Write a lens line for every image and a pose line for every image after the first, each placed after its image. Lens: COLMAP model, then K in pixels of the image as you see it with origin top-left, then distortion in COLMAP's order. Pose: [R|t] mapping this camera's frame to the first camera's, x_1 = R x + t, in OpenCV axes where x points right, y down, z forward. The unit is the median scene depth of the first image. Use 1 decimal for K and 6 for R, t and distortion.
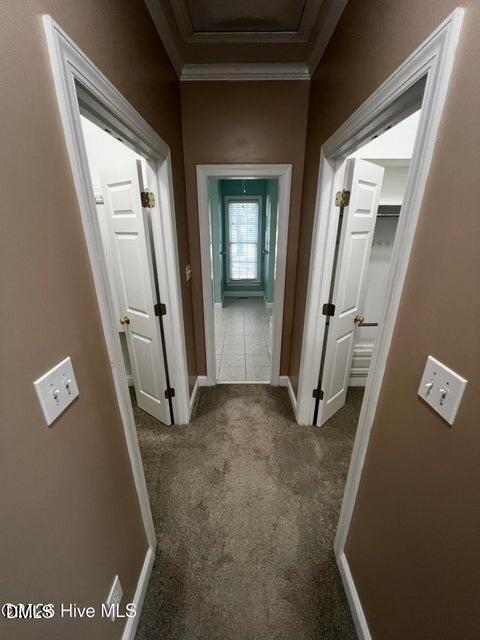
lens RADIAL K [[255.6, 0, 243.3], [0, 255.6, 318.1], [0, 0, 1]] dist [-0.000938, 0.000093]
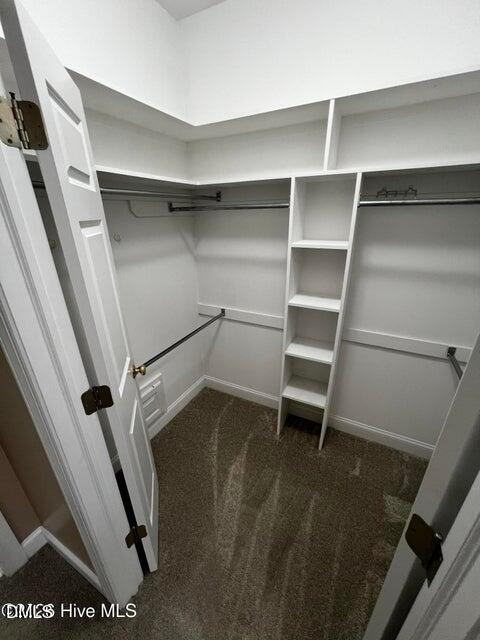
lens RADIAL K [[255.6, 0, 237.8], [0, 255.6, 316.7], [0, 0, 1]] dist [-0.000938, 0.000093]
pose [[0.458710, -0.345330, 0.818738, 0.133798], [0.330073, 0.921687, 0.203824, -0.177877], [-0.825007, 0.176748, 0.536771, 0.542919]]
